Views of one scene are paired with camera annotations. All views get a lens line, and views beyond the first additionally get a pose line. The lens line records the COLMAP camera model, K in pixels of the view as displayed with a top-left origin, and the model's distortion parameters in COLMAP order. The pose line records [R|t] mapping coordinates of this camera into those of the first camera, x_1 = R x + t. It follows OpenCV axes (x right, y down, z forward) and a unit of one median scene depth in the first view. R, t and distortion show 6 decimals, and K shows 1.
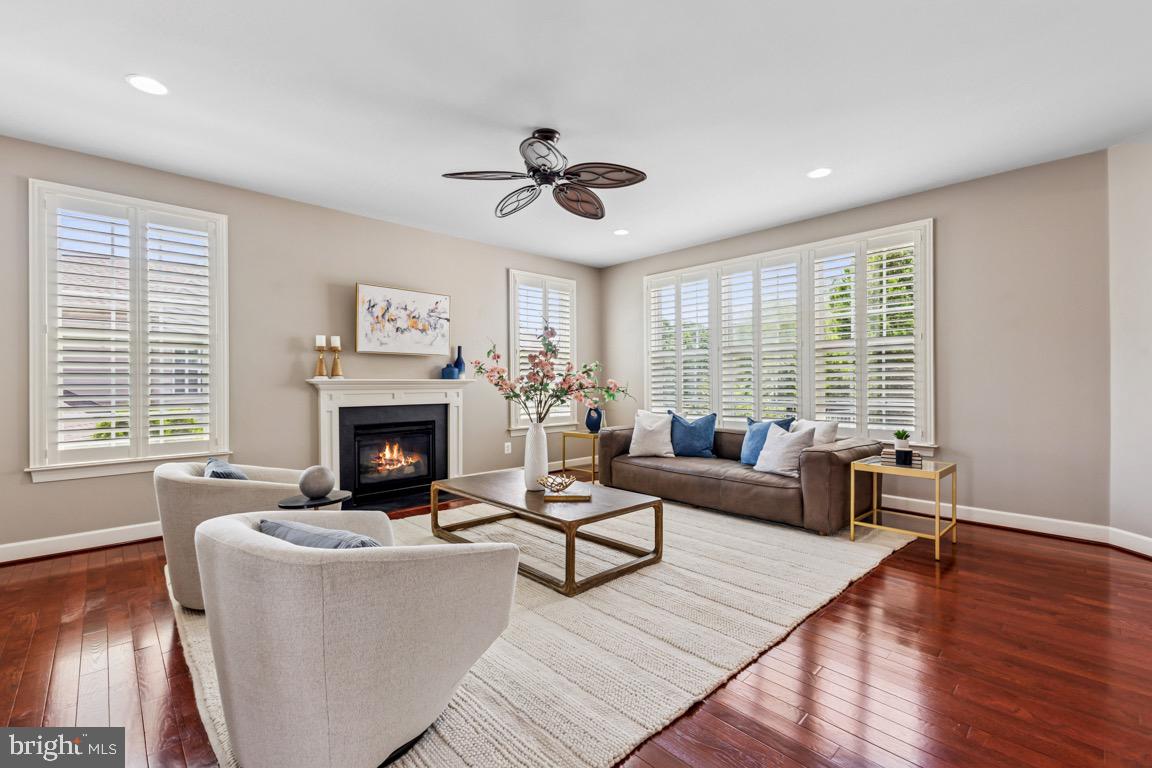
lens RADIAL K [[496.2, 0, 576.0], [0, 496.2, 384.0], [0, 0, 1]] dist [0.011708, -0.000011]
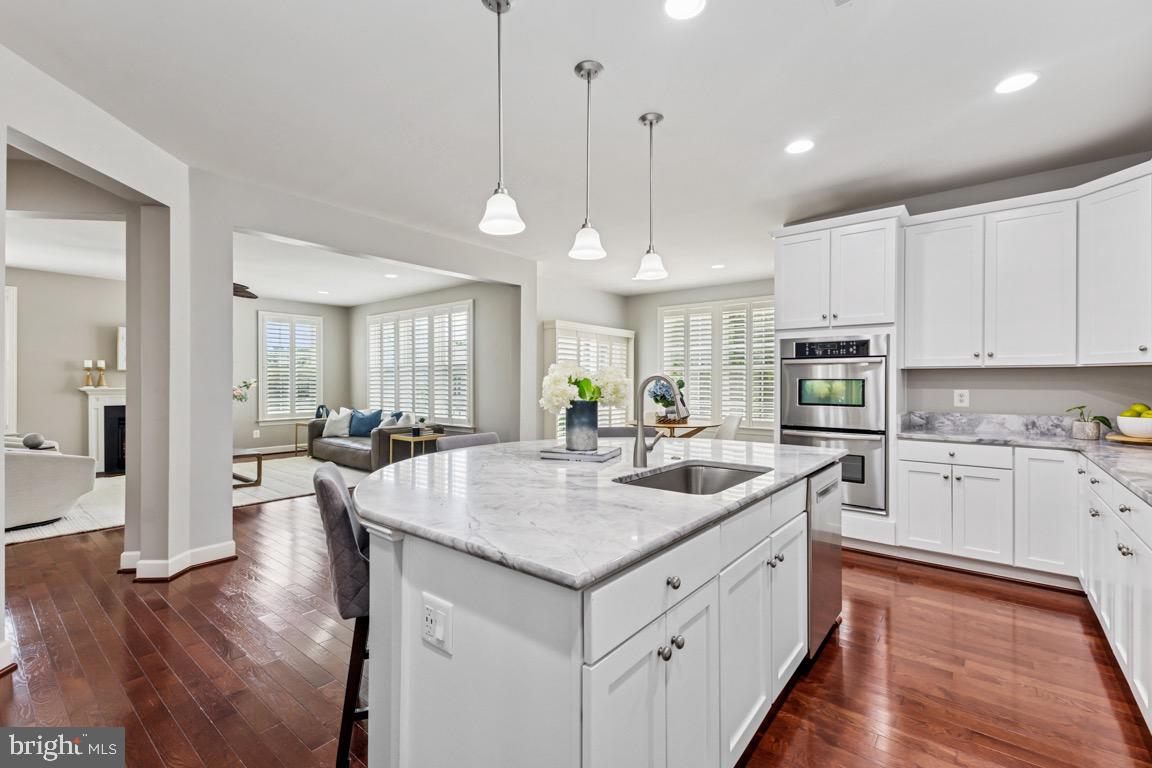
lens RADIAL K [[496.2, 0, 576.0], [0, 496.2, 384.0], [0, 0, 1]] dist [0.011708, -0.000011]
pose [[0.991613, 0.005314, 0.129136, 0.718608], [-0.005264, 0.999986, -0.000730, -0.025916], [-0.129138, 0.000044, 0.991627, -0.684423]]
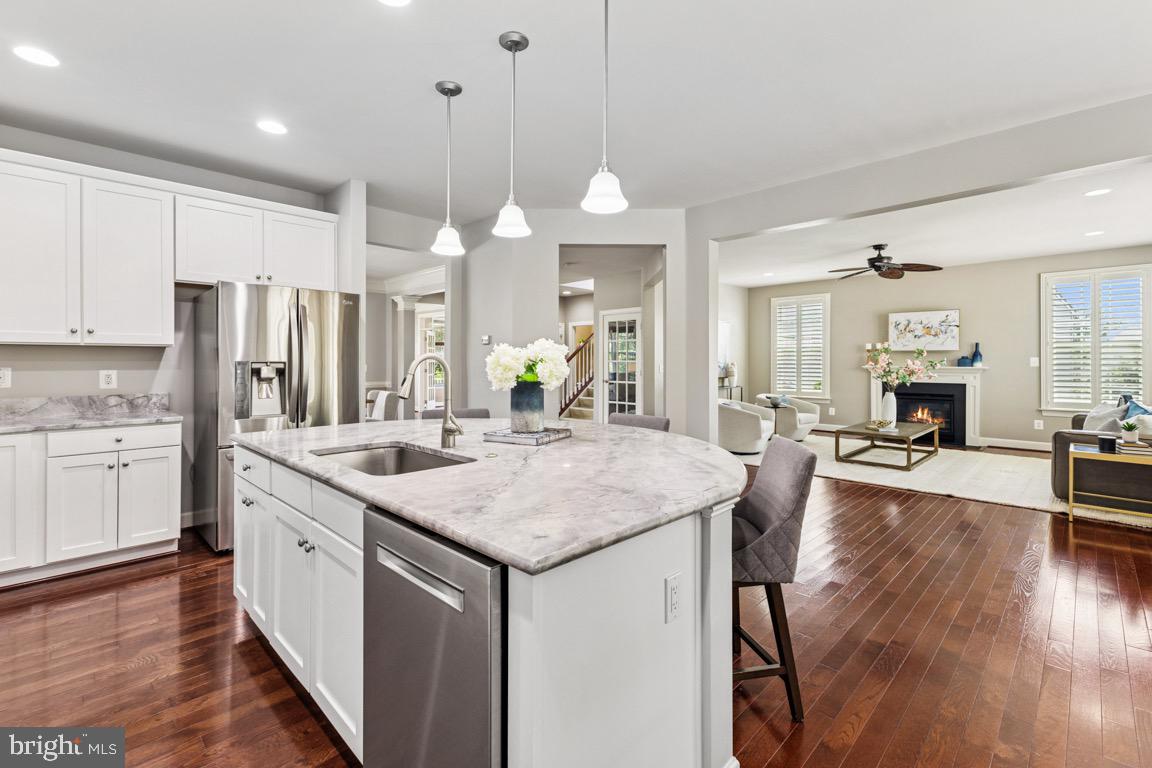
lens RADIAL K [[504.0, 0, 570.7], [0, 504.0, 362.0], [0, 0, 1]] dist [0.010072, -0.000044]
pose [[0.030185, 0.007346, -0.999517, 1.248028], [-0.002450, 0.999971, 0.007276, -0.032803], [0.999541, 0.002229, 0.030202, -0.191349]]
